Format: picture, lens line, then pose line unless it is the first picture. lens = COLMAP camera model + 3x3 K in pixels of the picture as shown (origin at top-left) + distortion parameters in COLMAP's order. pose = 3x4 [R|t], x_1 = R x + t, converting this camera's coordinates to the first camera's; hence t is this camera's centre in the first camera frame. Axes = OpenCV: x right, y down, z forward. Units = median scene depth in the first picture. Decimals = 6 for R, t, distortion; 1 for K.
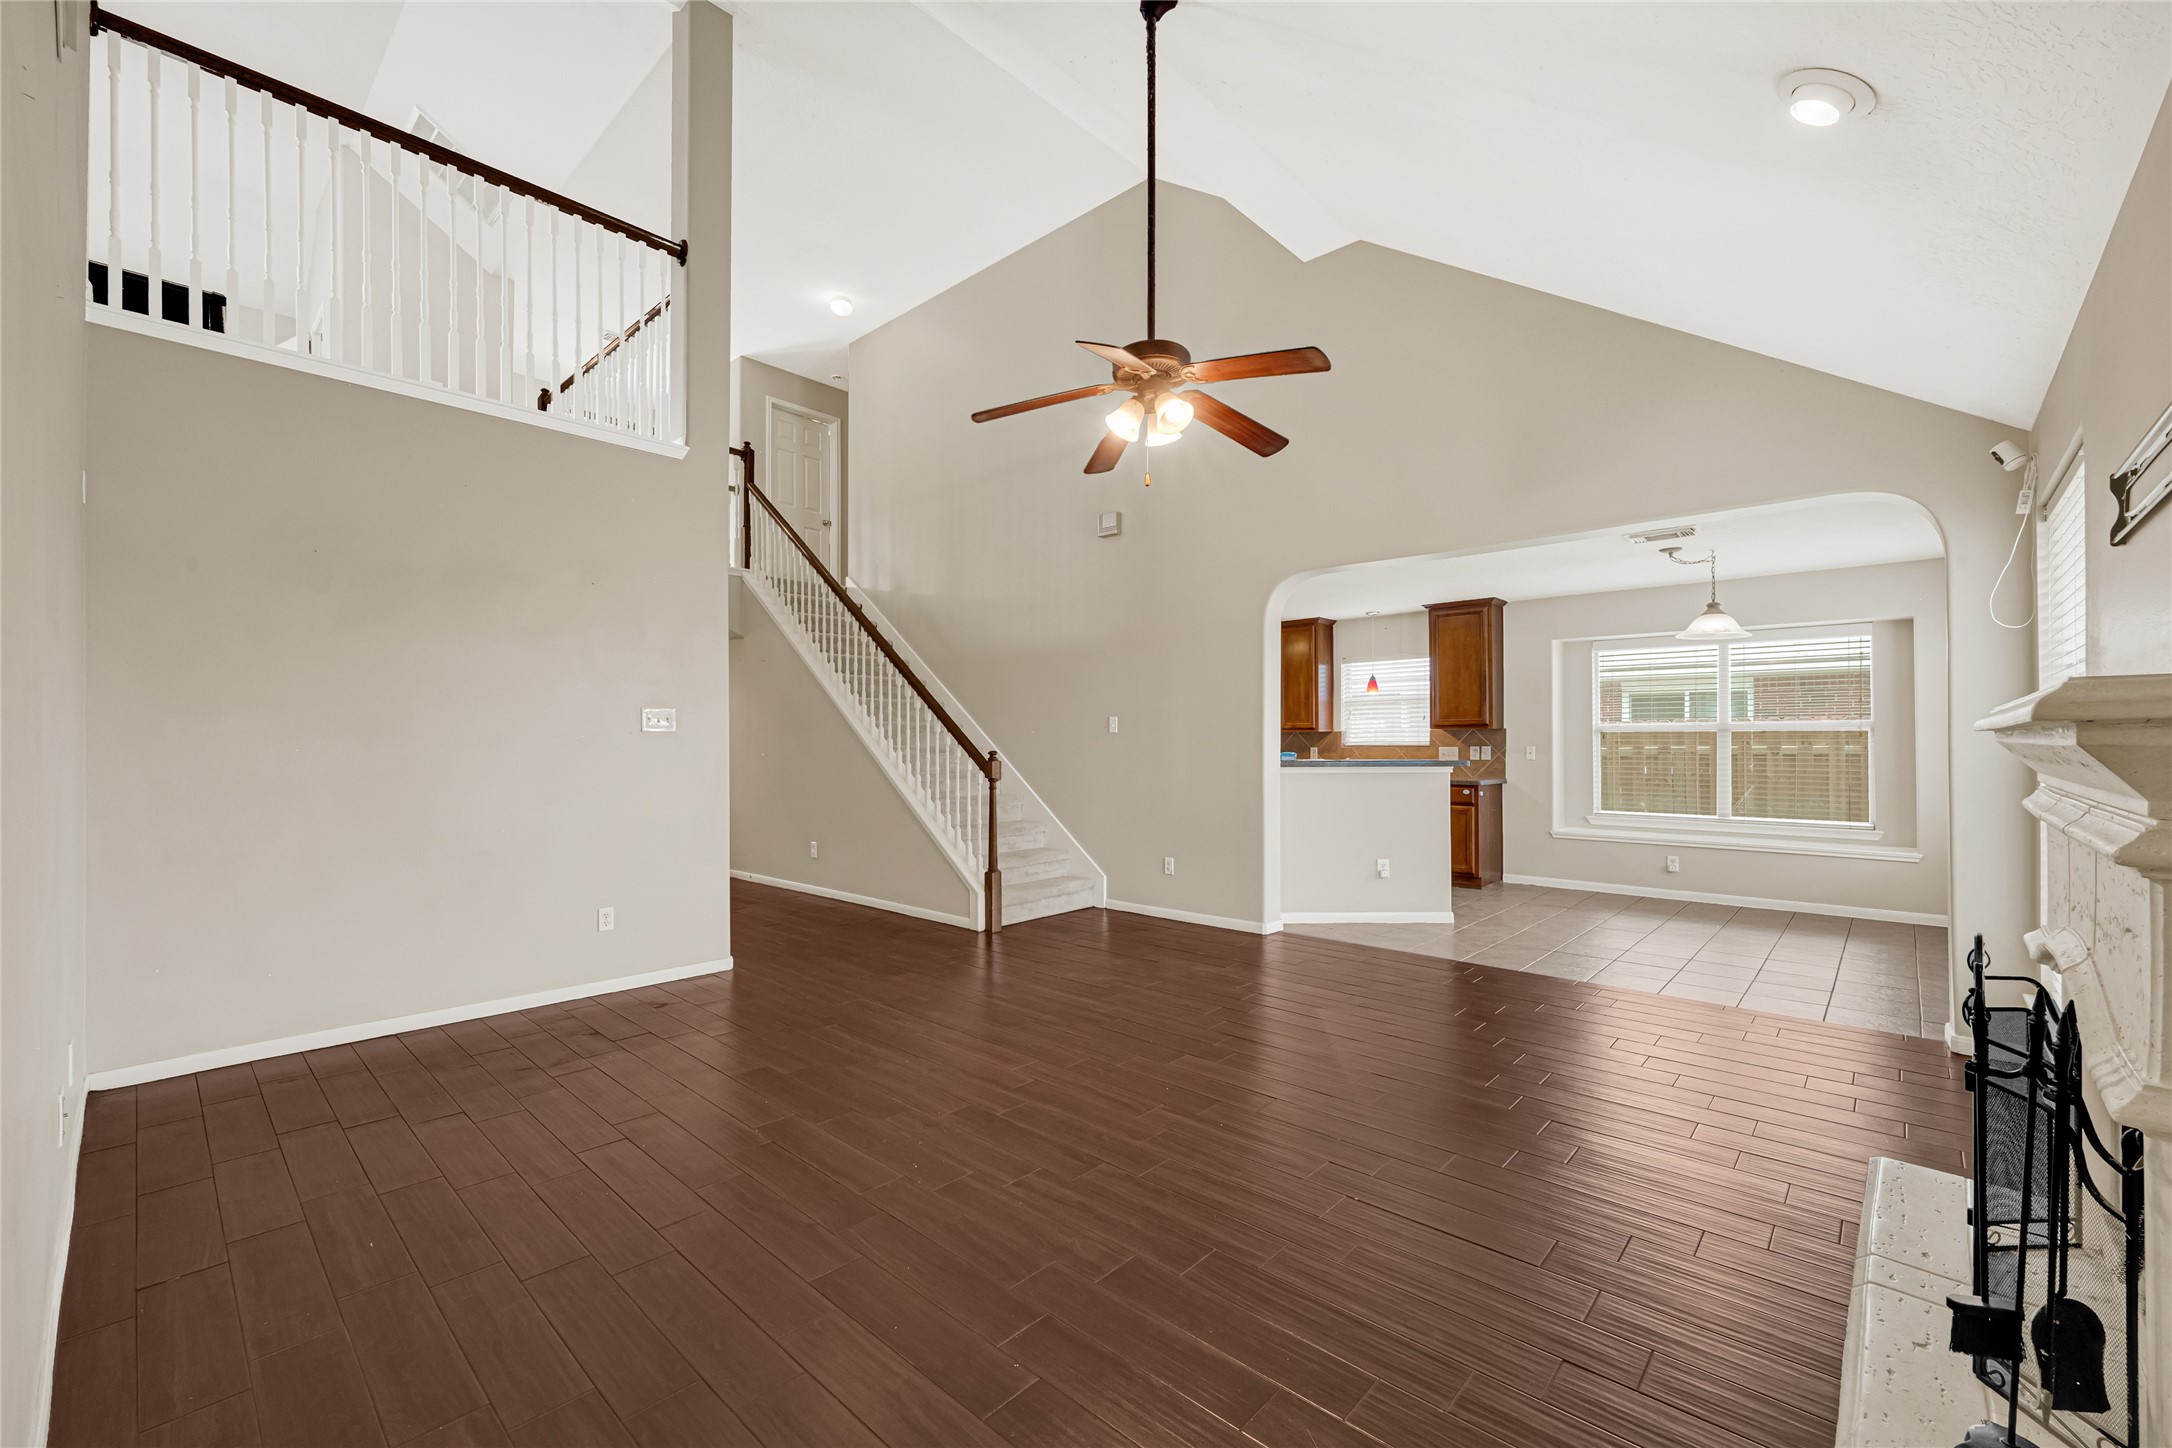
lens RADIAL K [[888.8, 0, 1084.9], [0, 888.8, 737.8], [0, 0, 1]] dist [-0.000058, -0.000043]
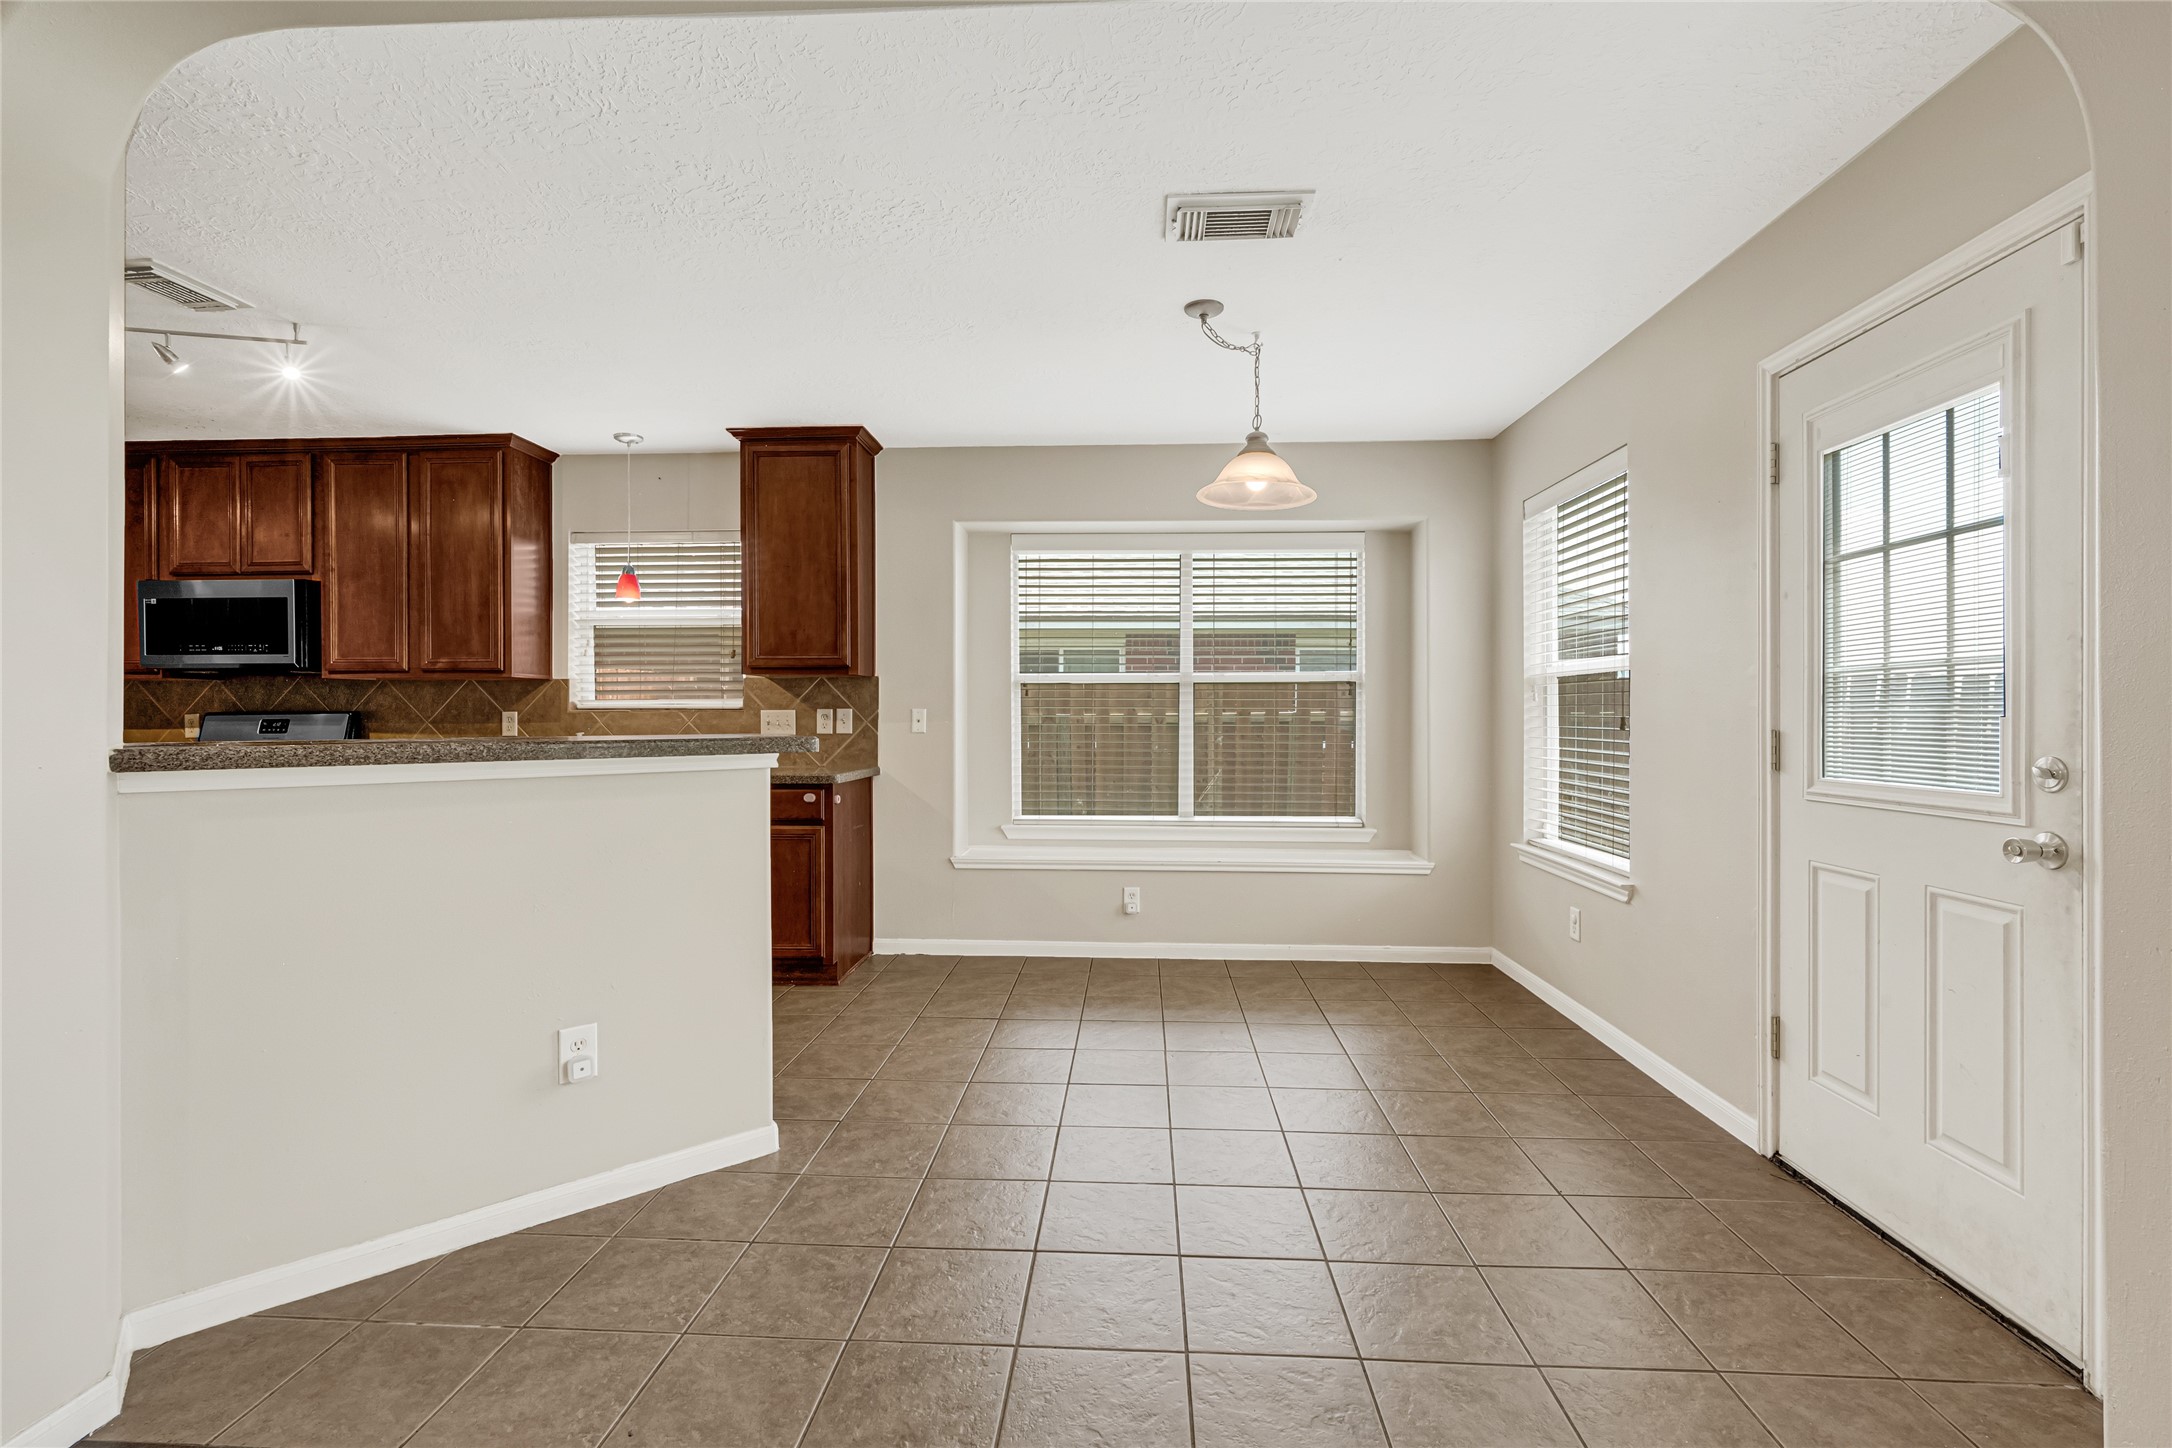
lens RADIAL K [[954.8, 0, 1096.3], [0, 954.8, 722.8], [0, 0, 1]] dist [-0.000195, 0.000035]
pose [[0.766250, -0.002457, 0.642537, 0.201239], [-0.006476, 0.999912, 0.011545, 0.010730], [-0.642509, -0.013007, 0.766167, 0.470570]]
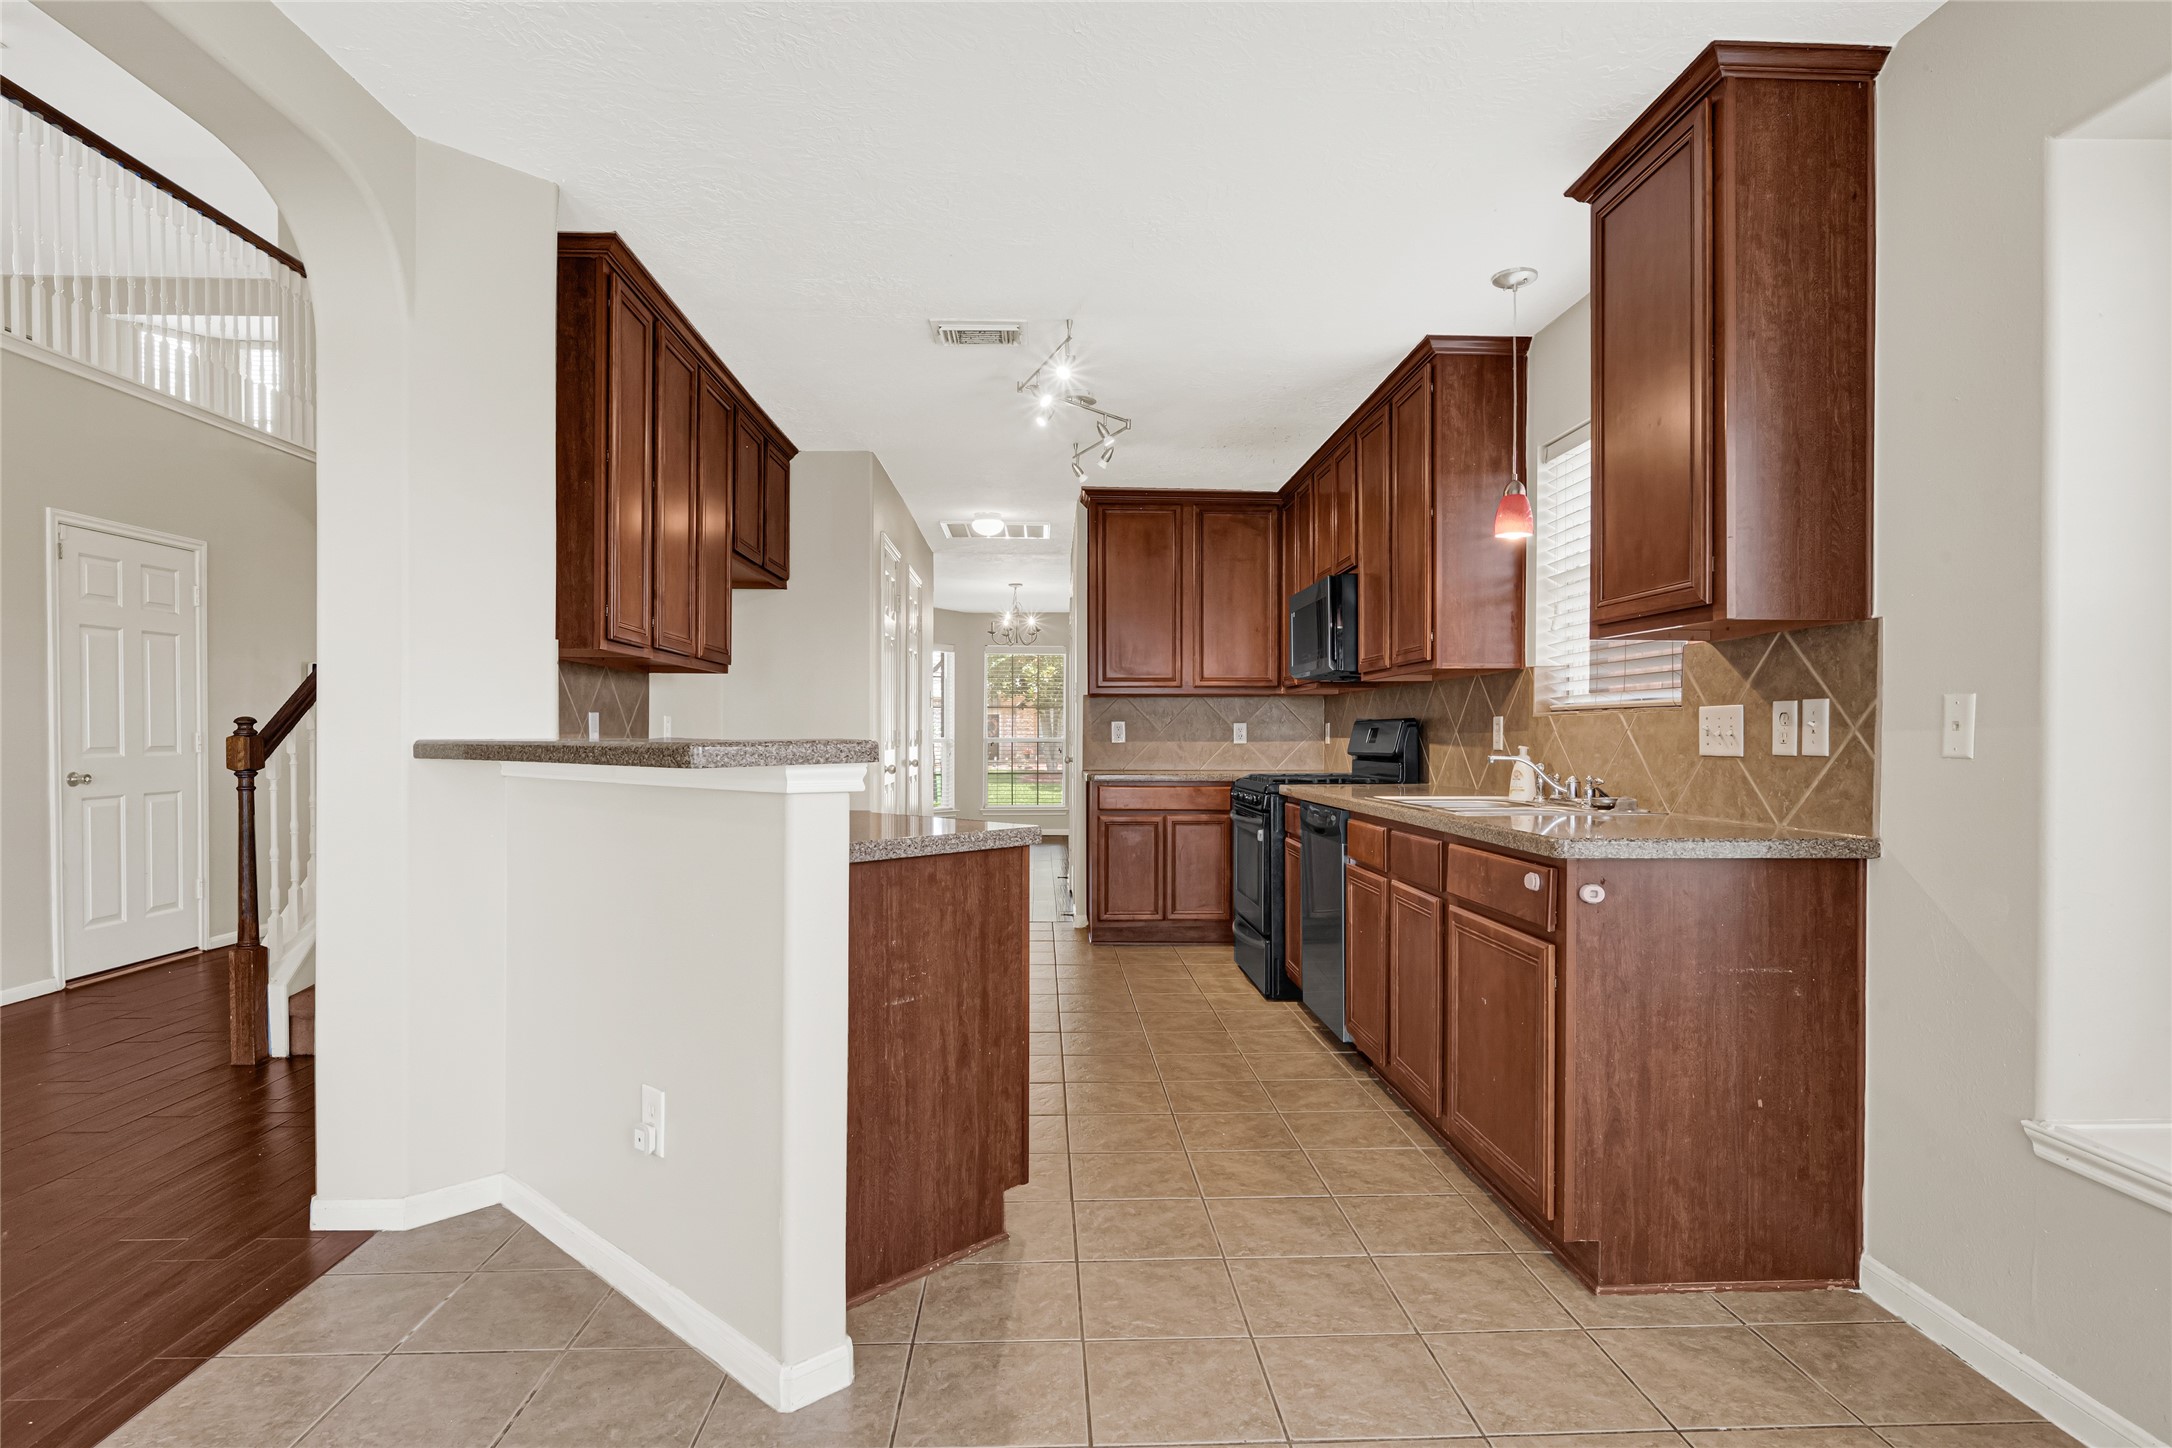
lens RADIAL K [[1154.0, 0, 1086.0], [0, 1154.0, 724.0], [0, 0, 1]] dist [0.002753, 0.000386]
pose [[0.707877, 0.001080, -0.706335, 0.554776], [-0.000655, 0.999999, 0.000873, 0.016660], [0.706336, -0.000156, 0.707877, 0.670836]]
